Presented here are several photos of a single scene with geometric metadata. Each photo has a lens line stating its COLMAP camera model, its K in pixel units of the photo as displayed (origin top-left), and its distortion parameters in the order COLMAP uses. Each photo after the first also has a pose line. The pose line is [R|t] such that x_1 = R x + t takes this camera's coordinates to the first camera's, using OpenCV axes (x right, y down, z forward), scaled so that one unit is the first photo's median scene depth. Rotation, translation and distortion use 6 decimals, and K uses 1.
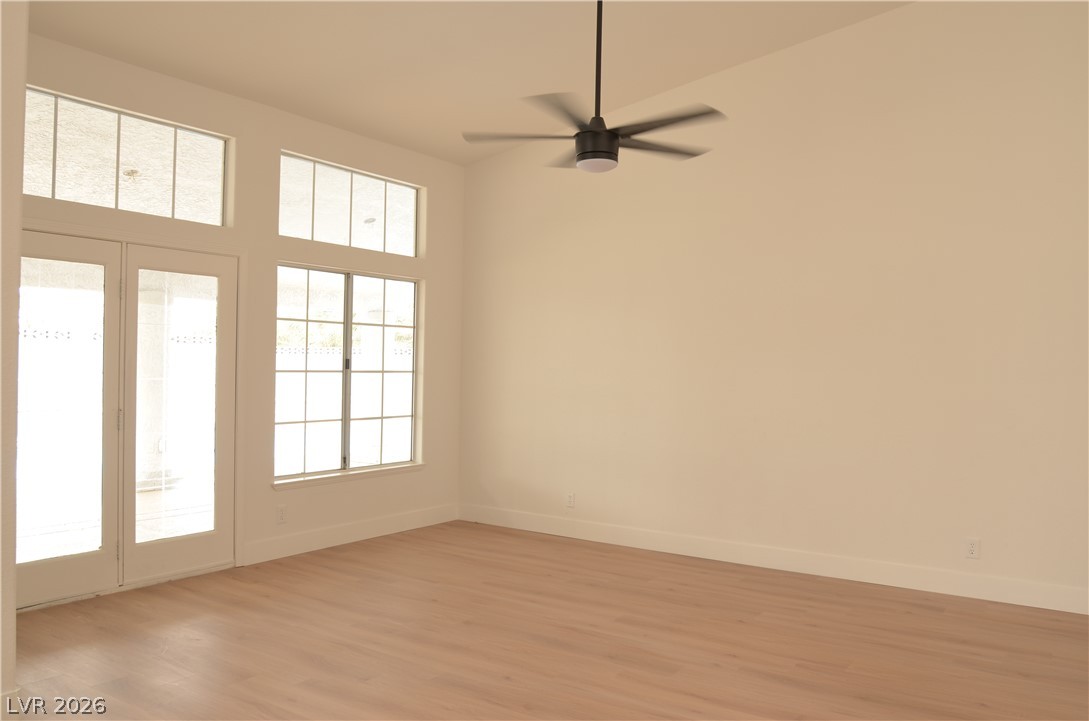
lens RADIAL K [[859.4, 0, 561.1], [0, 859.4, 371.2], [0, 0, 1]] dist [-0.078165, 0.036545]
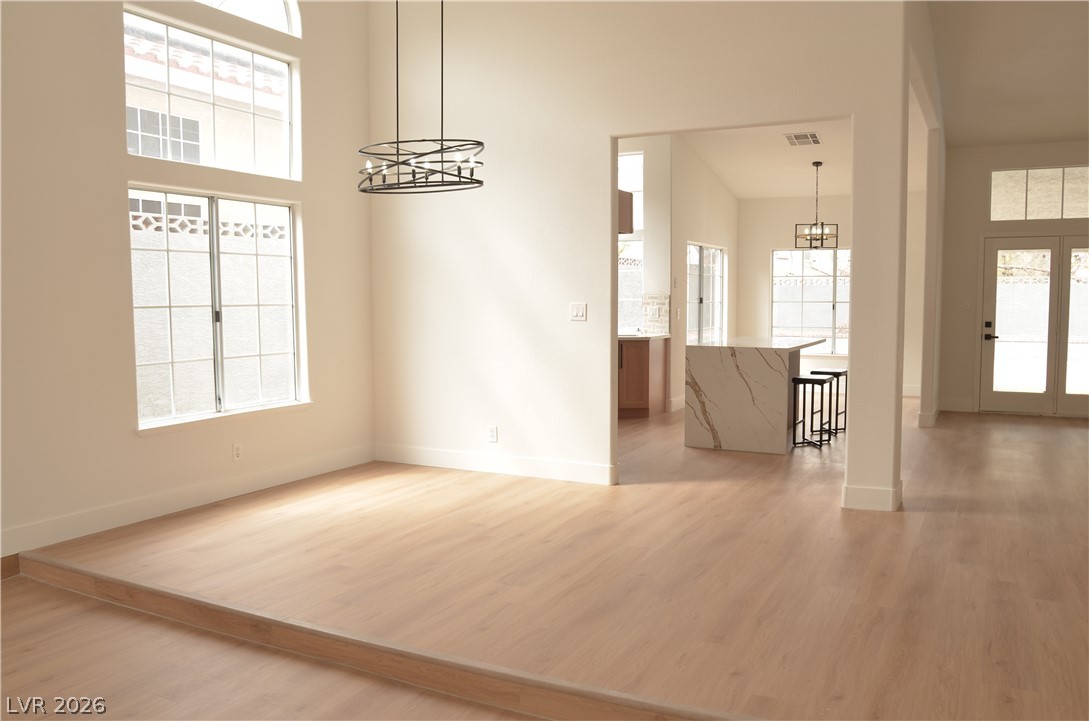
lens RADIAL K [[859.4, 0, 547.7], [0, 859.4, 382.2], [0, 0, 1]] dist [-0.078165, 0.036545]
pose [[0.073651, 0.099177, -0.992340, 1.154018], [0.012026, 0.994882, 0.100324, -0.023716], [0.997212, -0.019322, 0.072082, -0.277130]]
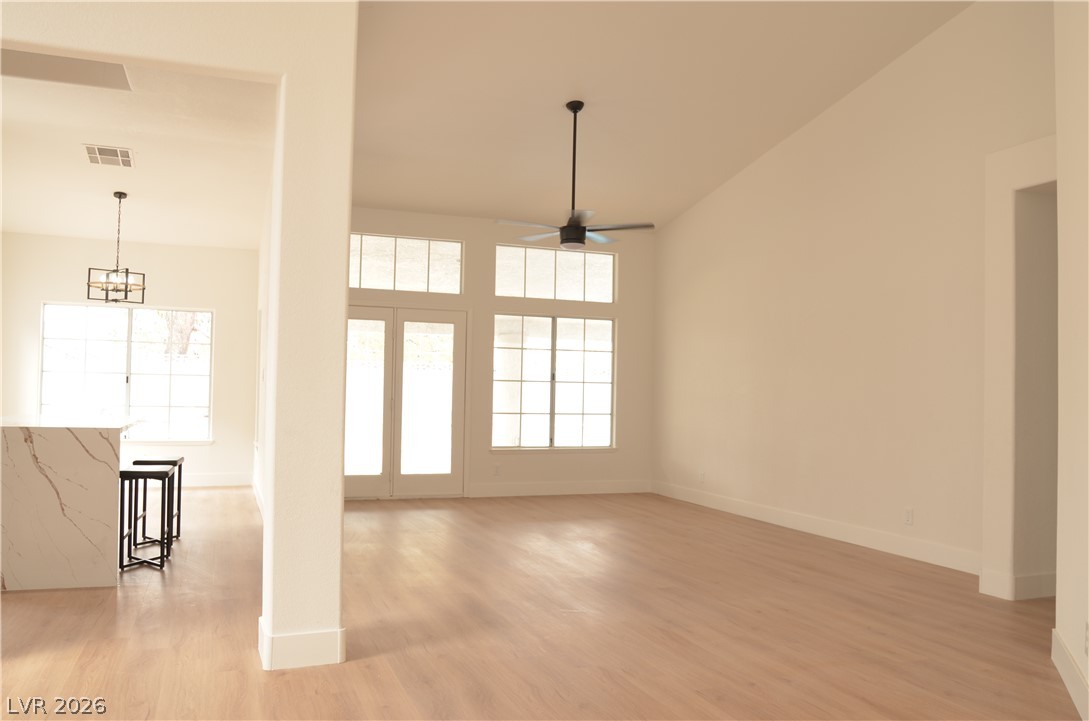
lens RADIAL K [[859.4, 0, 552.6], [0, 859.4, 366.6], [0, 0, 1]] dist [-0.078165, 0.036545]
pose [[0.801125, 0.000442, -0.598497, 0.758273], [-0.017309, 0.999599, -0.022432, 0.009055], [0.598247, 0.028331, 0.800811, -0.249579]]
